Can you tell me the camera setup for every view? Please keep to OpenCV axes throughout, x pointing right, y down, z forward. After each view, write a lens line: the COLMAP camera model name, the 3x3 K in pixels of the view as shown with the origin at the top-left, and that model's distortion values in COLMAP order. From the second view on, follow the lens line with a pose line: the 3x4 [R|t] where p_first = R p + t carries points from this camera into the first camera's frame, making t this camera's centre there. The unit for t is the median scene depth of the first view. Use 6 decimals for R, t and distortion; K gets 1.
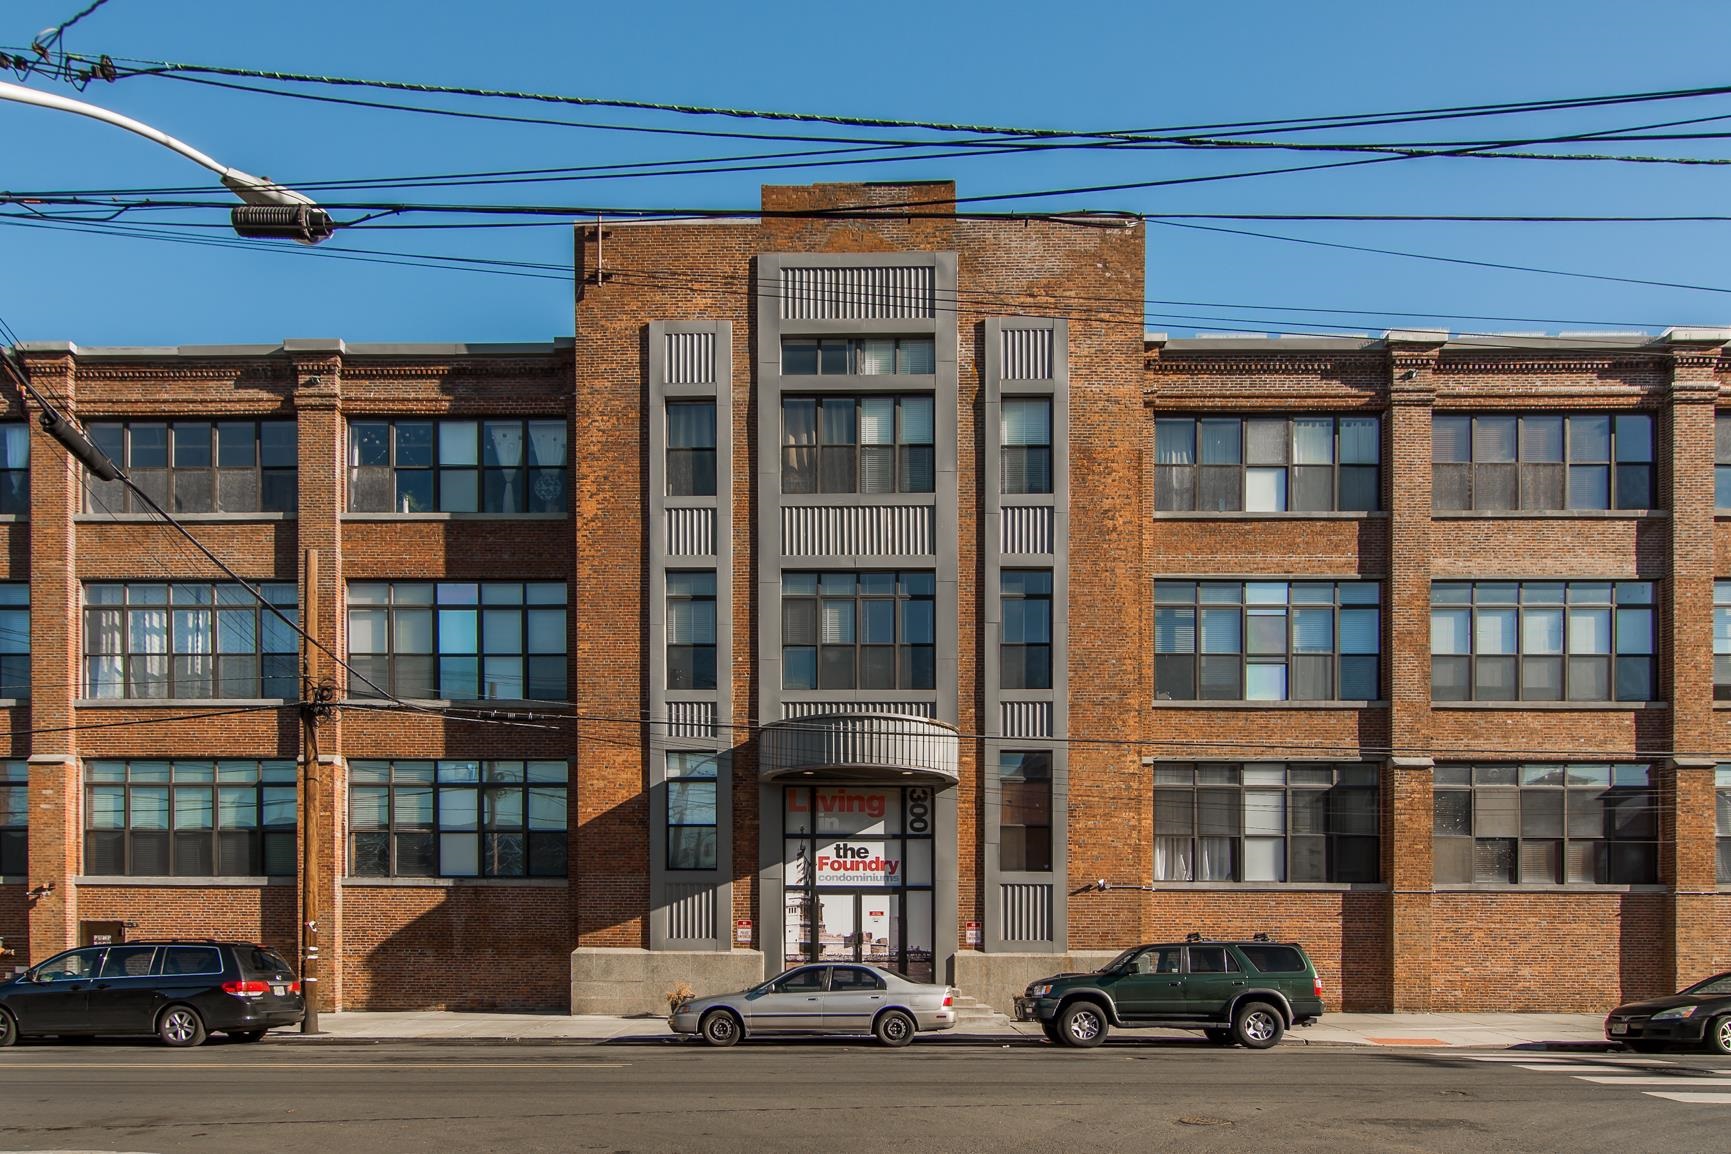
lens RADIAL K [[925.8, 0, 826.4], [0, 925.8, 441.3], [0, 0, 1]] dist [0.000261, -0.000247]
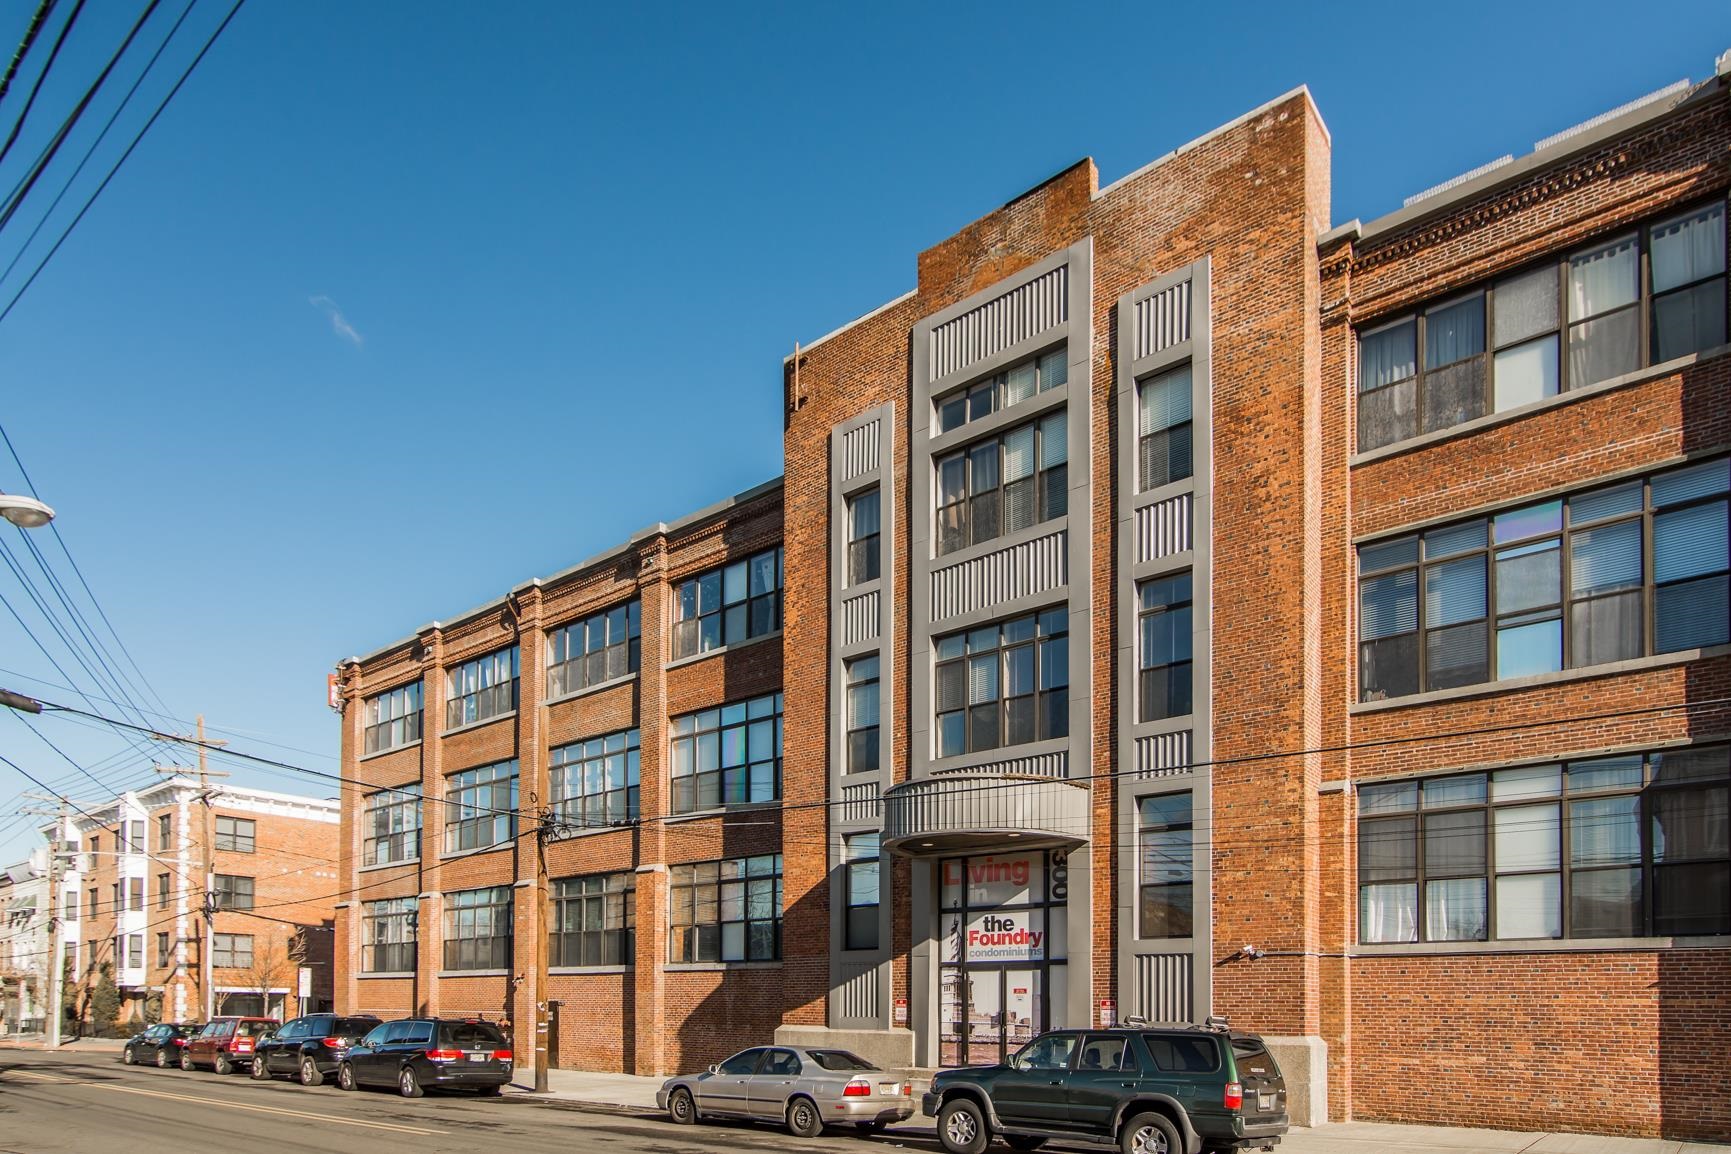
lens RADIAL K [[906.6, 0, 866.3], [0, 906.6, 537.5], [0, 0, 1]] dist [-0.000820, 0.000086]
pose [[0.812937, -0.267626, -0.517214, 0.454505], [0.273326, 0.959590, -0.066924, 0.092245], [0.514225, -0.086963, 0.853235, 0.184037]]
